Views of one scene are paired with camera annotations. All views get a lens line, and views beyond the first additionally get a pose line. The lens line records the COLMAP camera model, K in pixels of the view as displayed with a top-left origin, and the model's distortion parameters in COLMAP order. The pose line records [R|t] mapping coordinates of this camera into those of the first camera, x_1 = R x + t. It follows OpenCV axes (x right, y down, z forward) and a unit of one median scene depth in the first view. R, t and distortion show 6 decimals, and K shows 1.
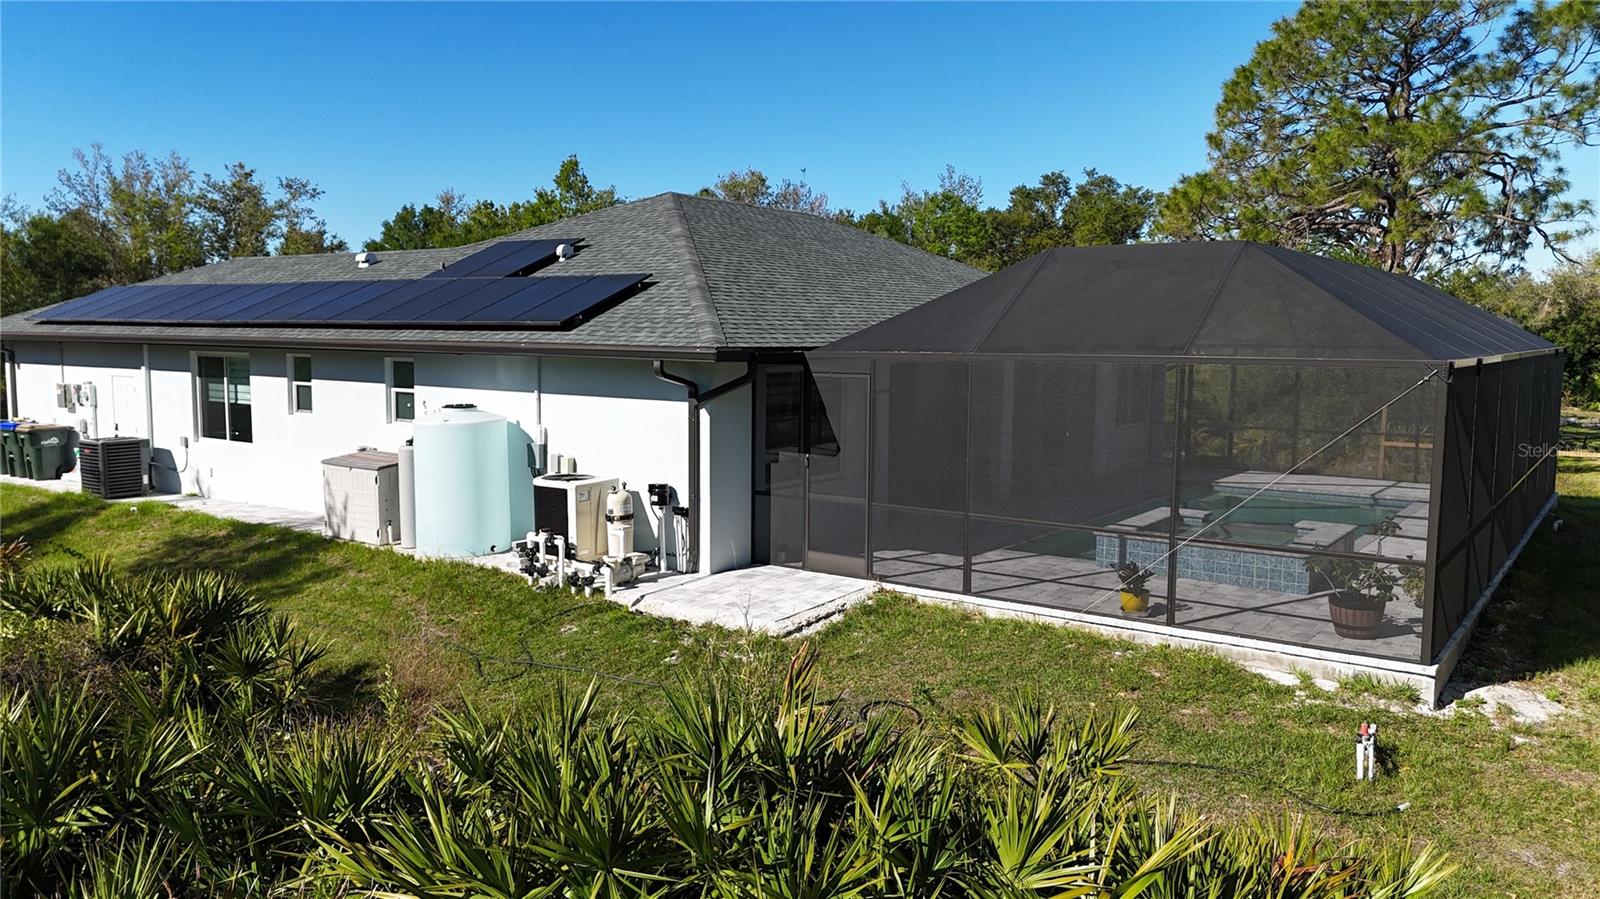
lens RADIAL K [[1140.1, 0, 800.0], [0, 1140.1, 449.5], [0, 0, 1]] dist [0.064485, -0.001709]
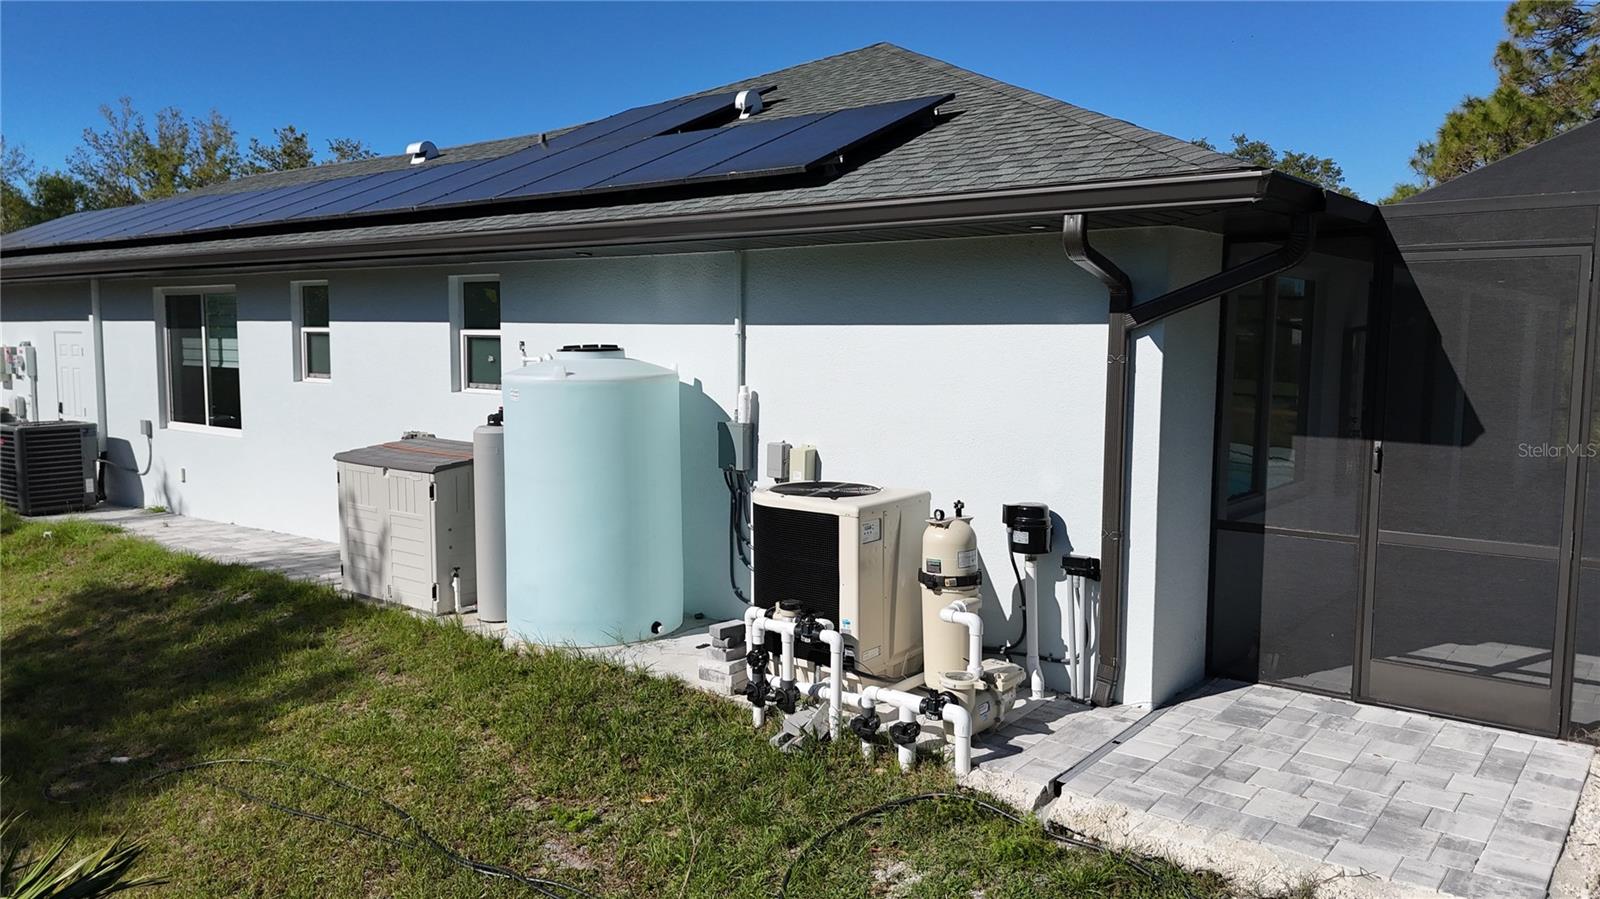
lens RADIAL K [[1184.9, 0, 800.0], [0, 1184.9, 449.5], [0, 0, 1]] dist [0.090347, -0.000860]
pose [[0.998132, 0.004649, -0.060913, -0.168097], [-0.004993, 0.999972, -0.005488, 0.009774], [0.060886, 0.005782, 0.998128, 0.466917]]
